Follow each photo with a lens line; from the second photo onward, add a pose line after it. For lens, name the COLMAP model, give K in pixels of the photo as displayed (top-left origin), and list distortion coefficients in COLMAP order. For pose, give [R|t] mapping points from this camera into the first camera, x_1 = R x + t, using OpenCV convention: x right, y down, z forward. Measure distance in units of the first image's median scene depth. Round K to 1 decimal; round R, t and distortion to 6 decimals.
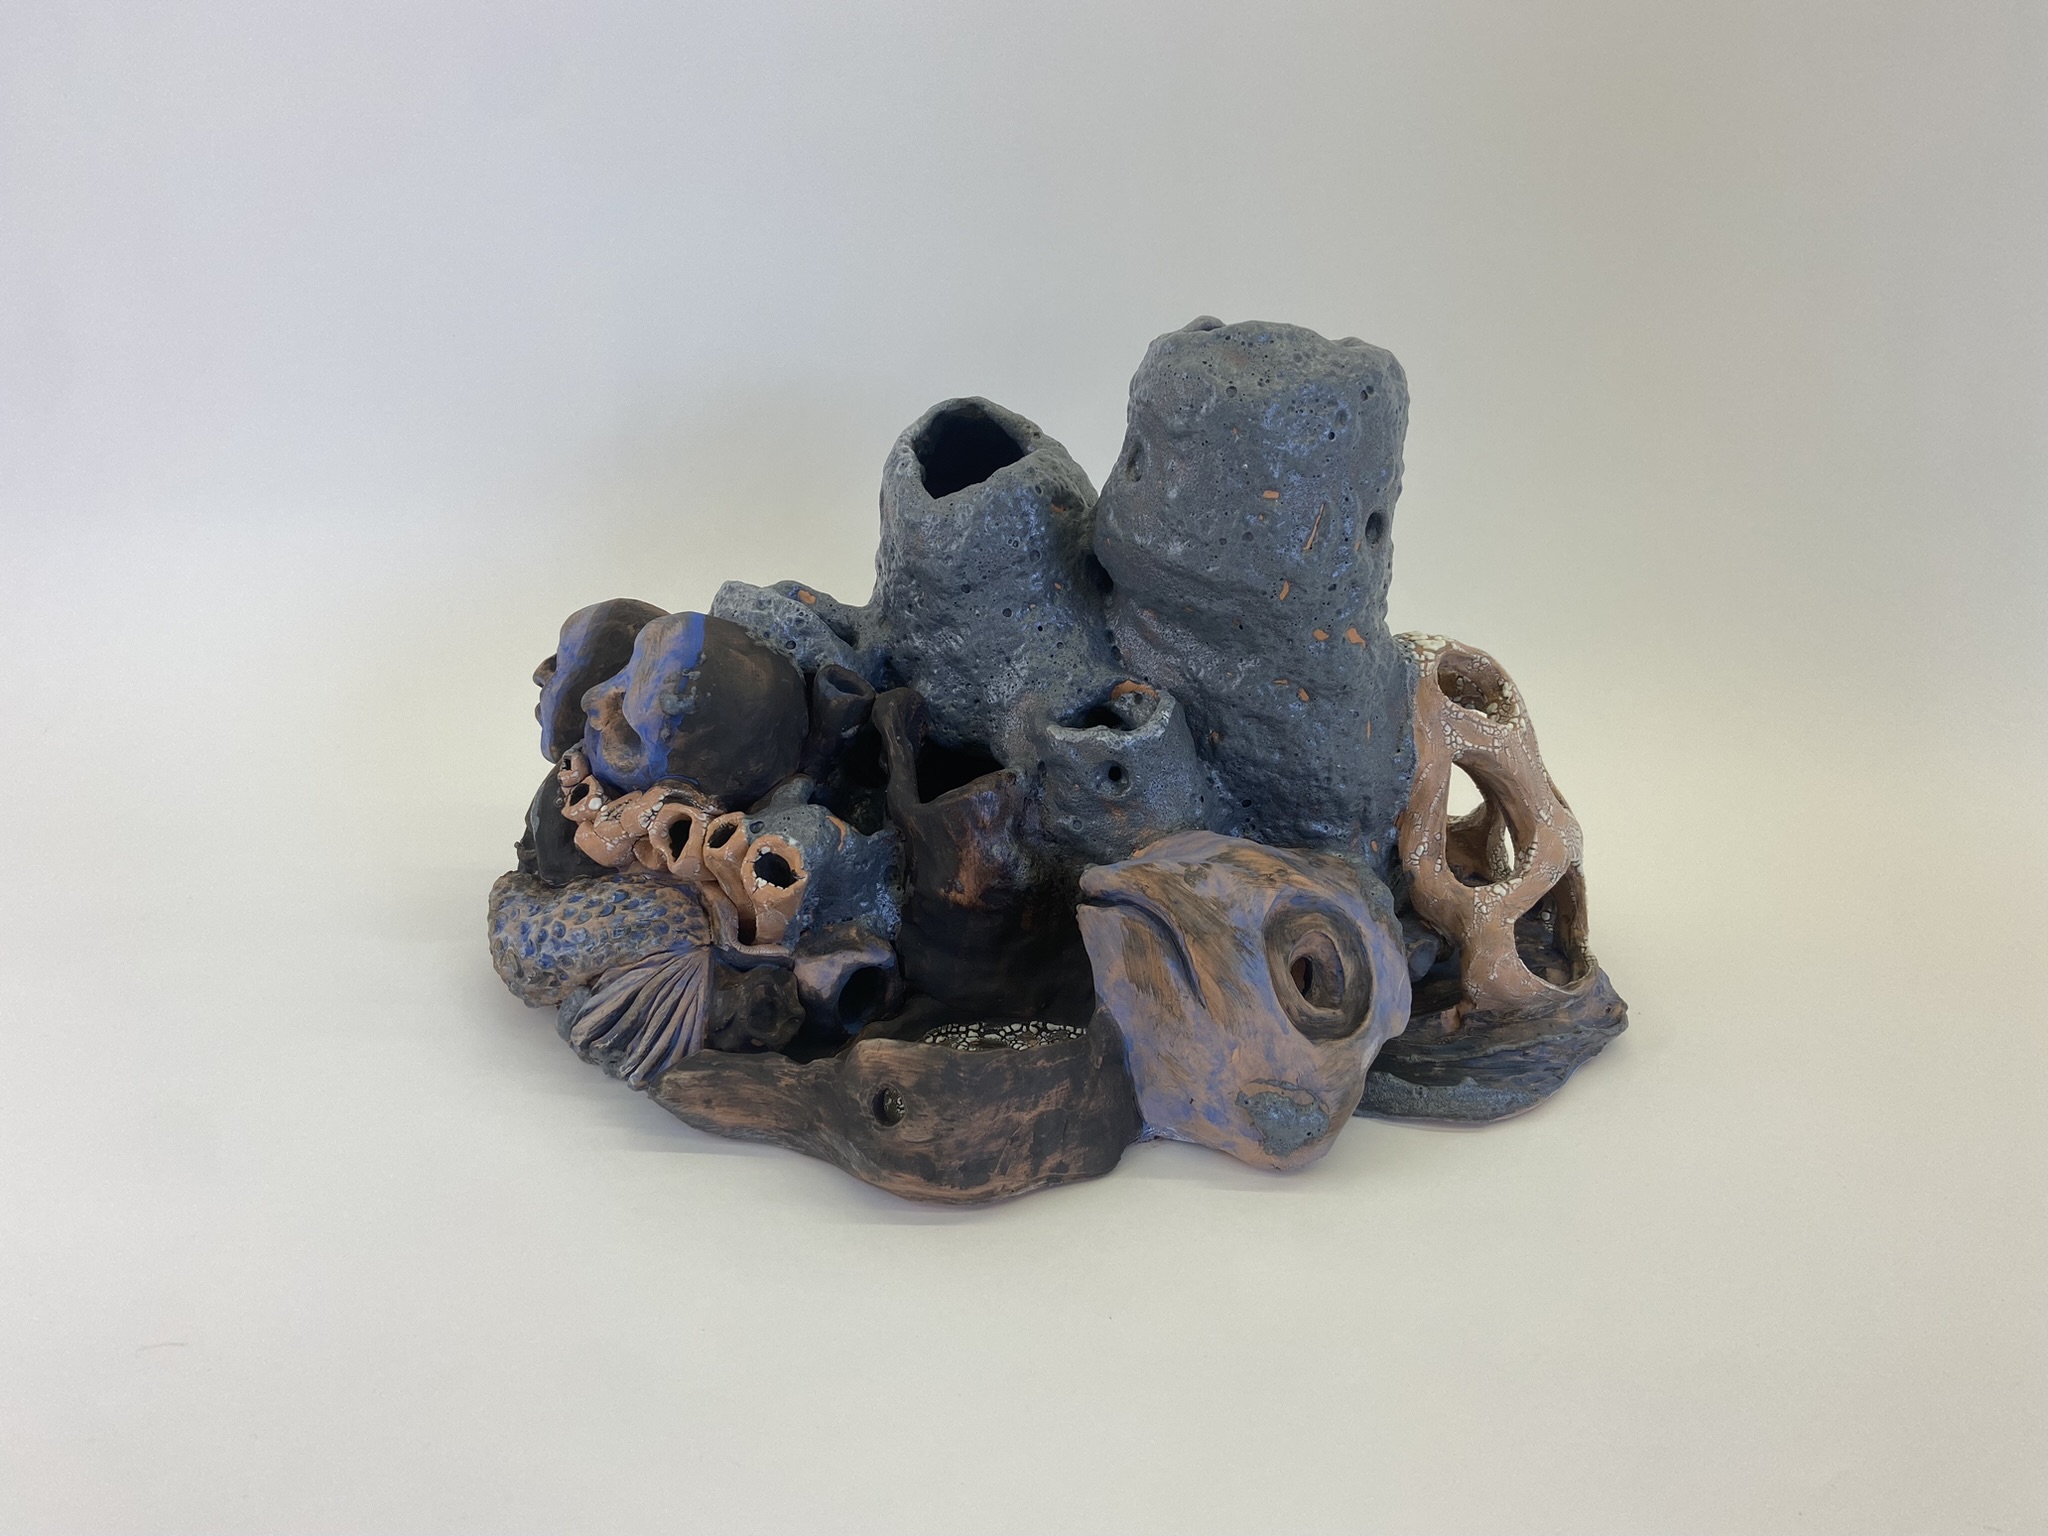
lens RADIAL K [[1524.9, 0, 1012.2], [0, 1524.9, 764.3], [0, 0, 1]] dist [0.066133, -0.001791]
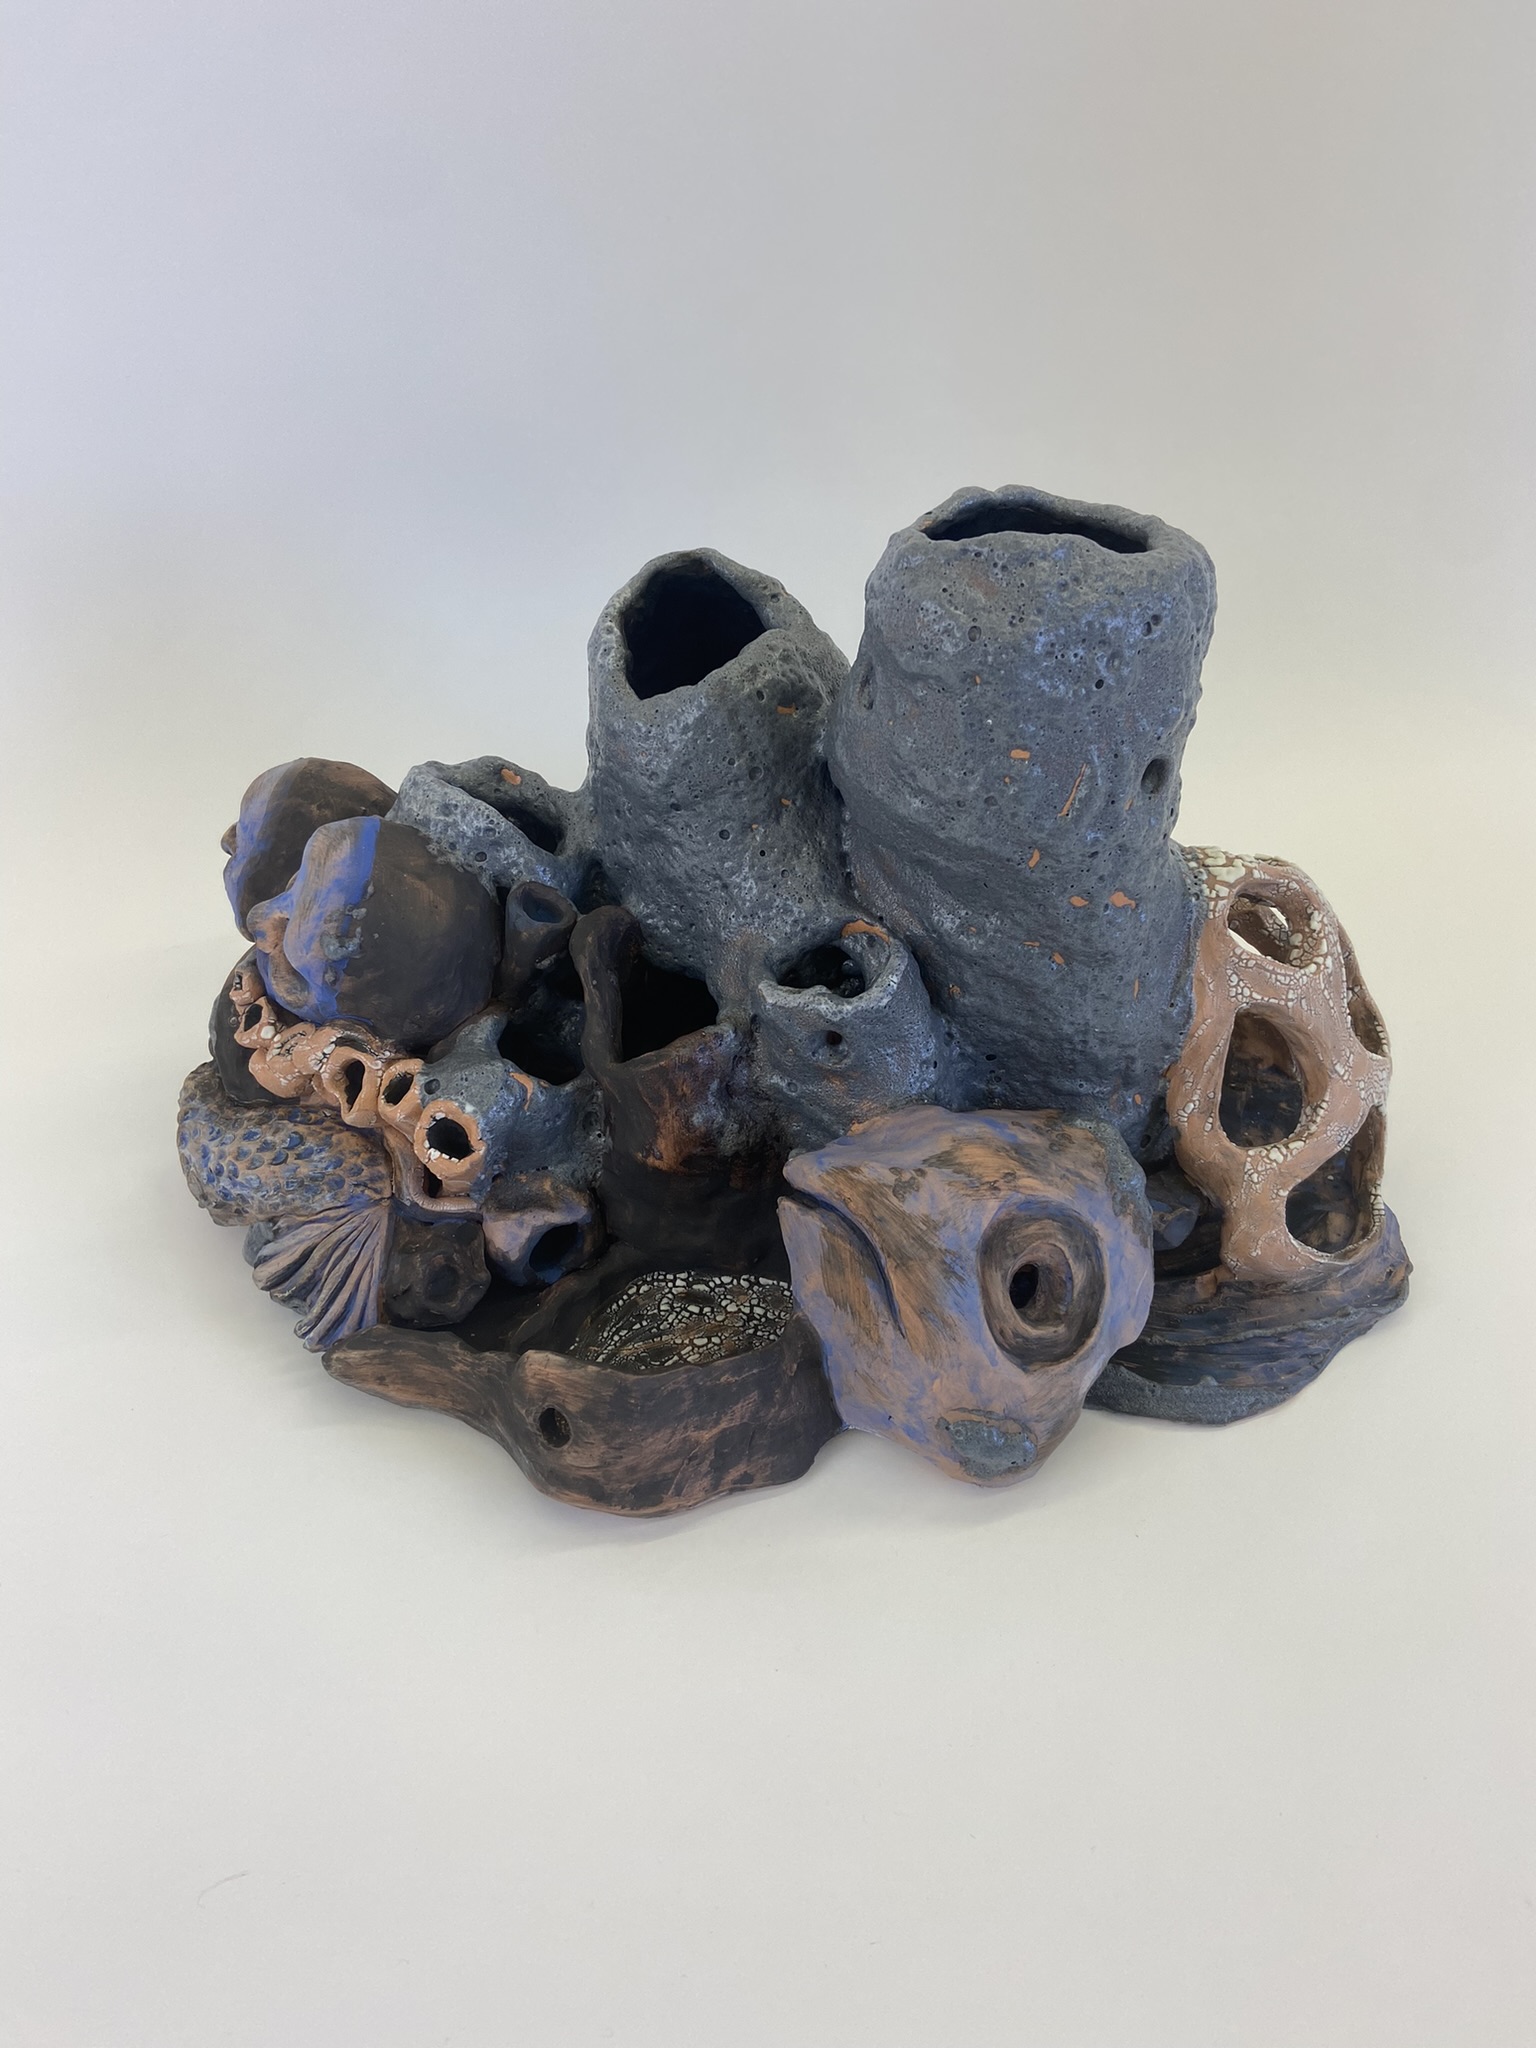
lens RADIAL K [[1524.9, 0, 780.3], [0, 1524.9, 1018.5], [0, 0, 1]] dist [0.066133, -0.001791]
pose [[0.996380, 0.044730, -0.072293, 0.099112], [-0.024958, 0.966823, 0.254223, -0.227572], [0.081266, -0.251499, 0.964440, 0.151198]]
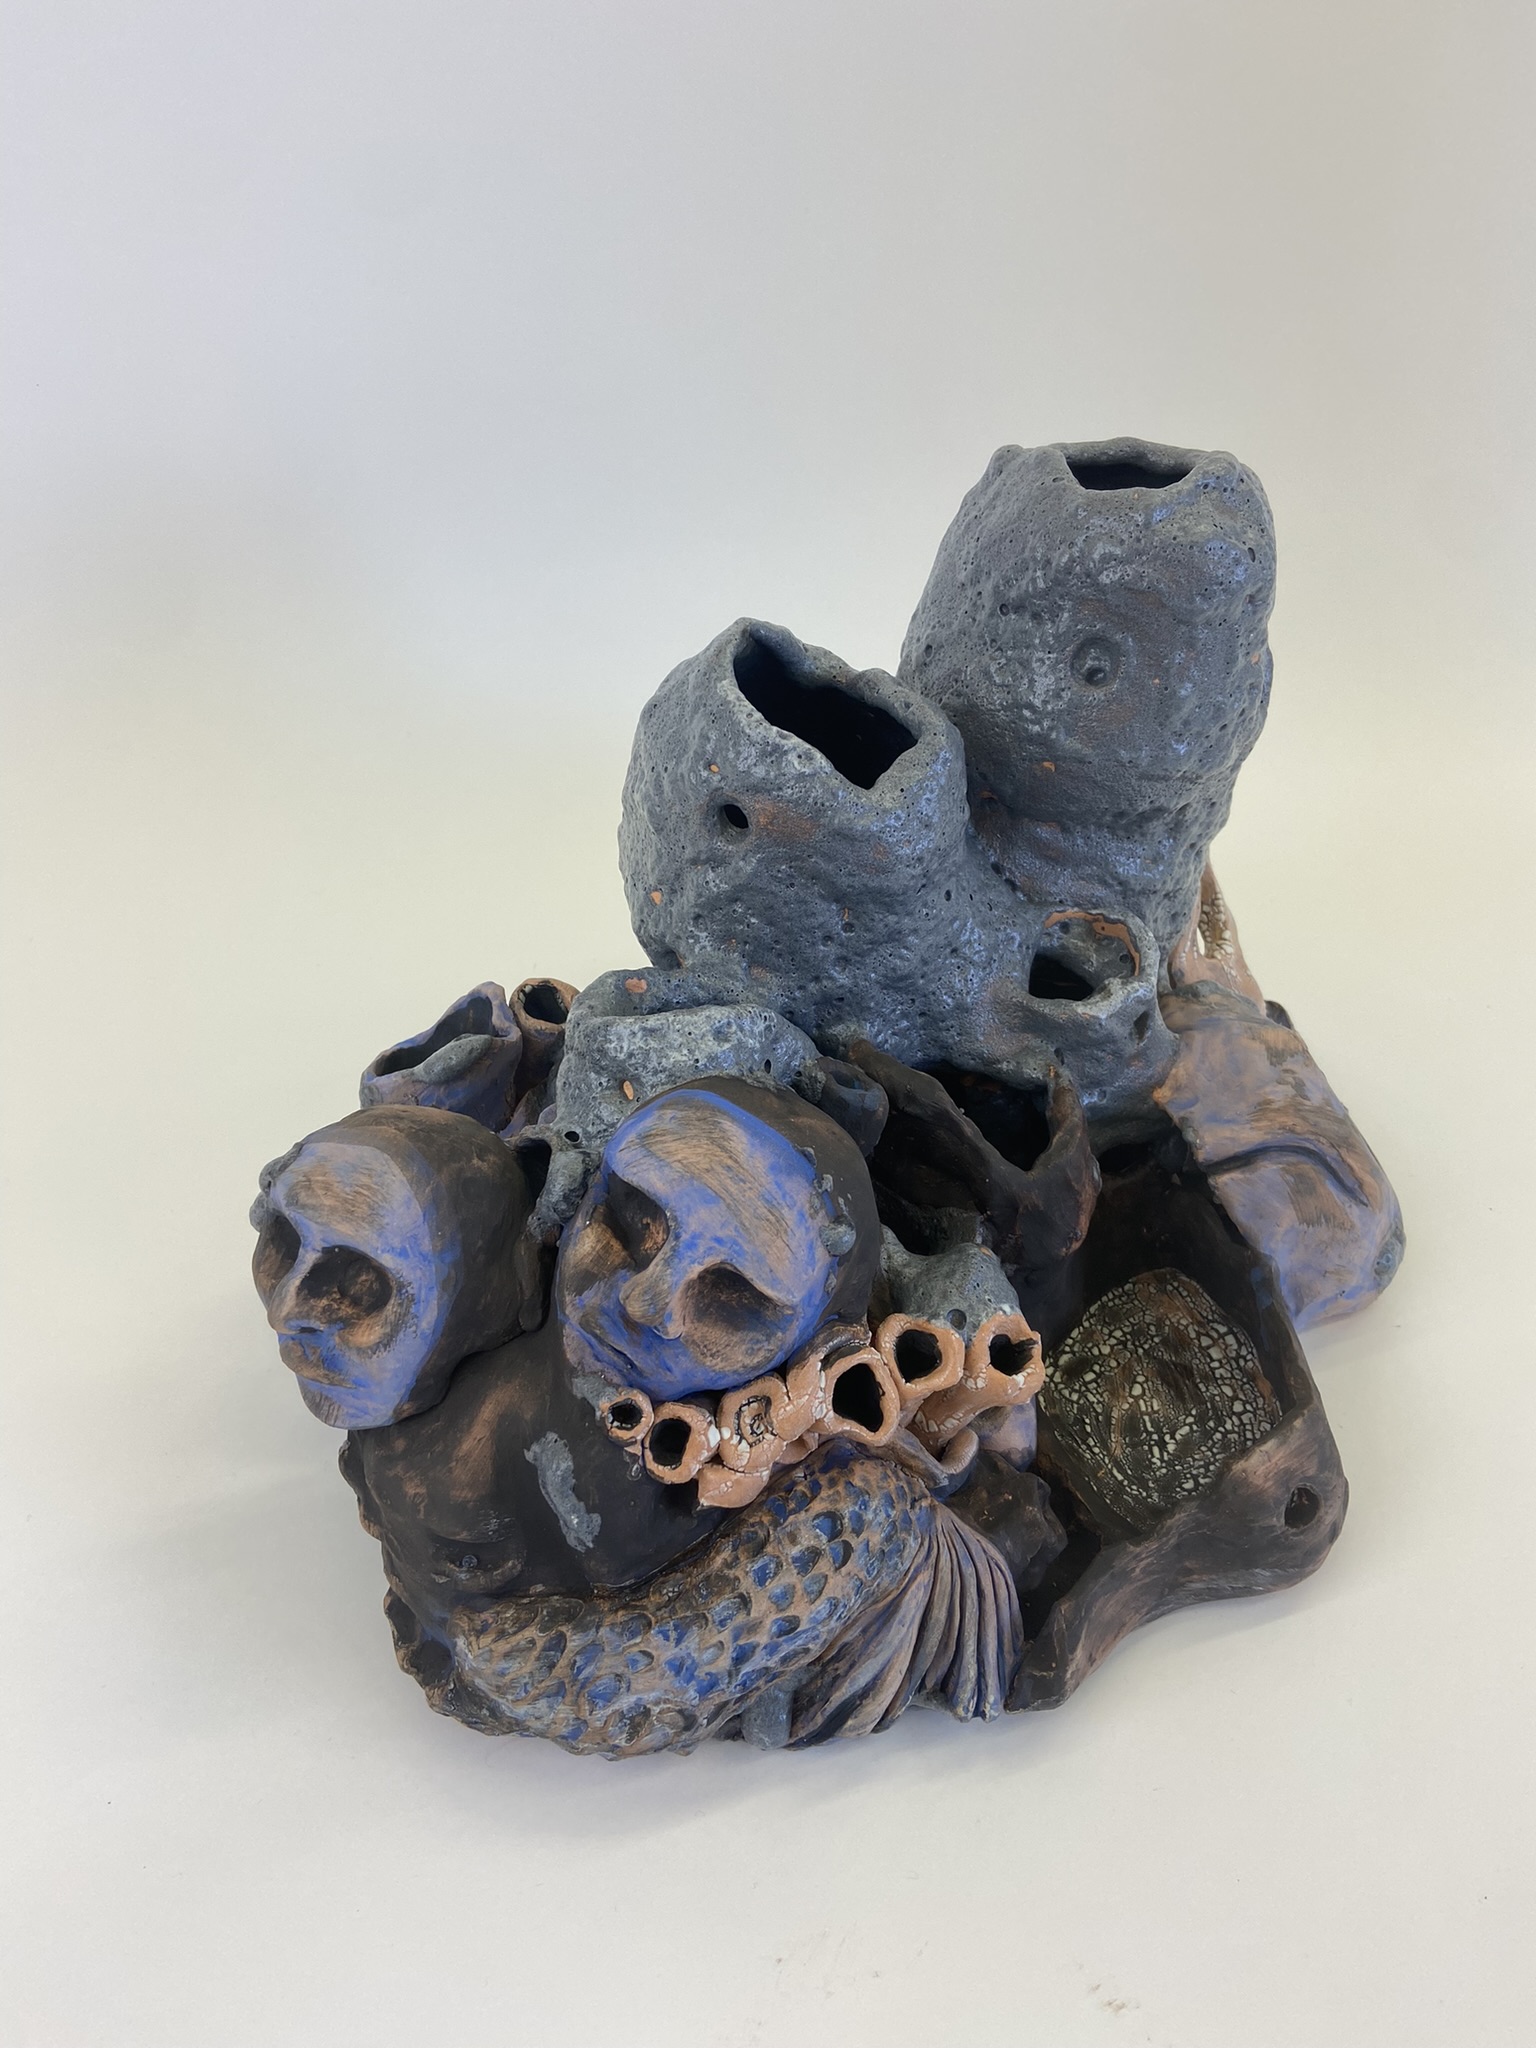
lens RADIAL K [[1524.9, 0, 782.6], [0, 1524.9, 1025.1], [0, 0, 1]] dist [0.066133, -0.001791]
pose [[0.593039, -0.455749, 0.663775, -0.613607], [0.285249, 0.889840, 0.356115, -0.351410], [-0.752953, -0.021849, 0.657712, 0.580918]]
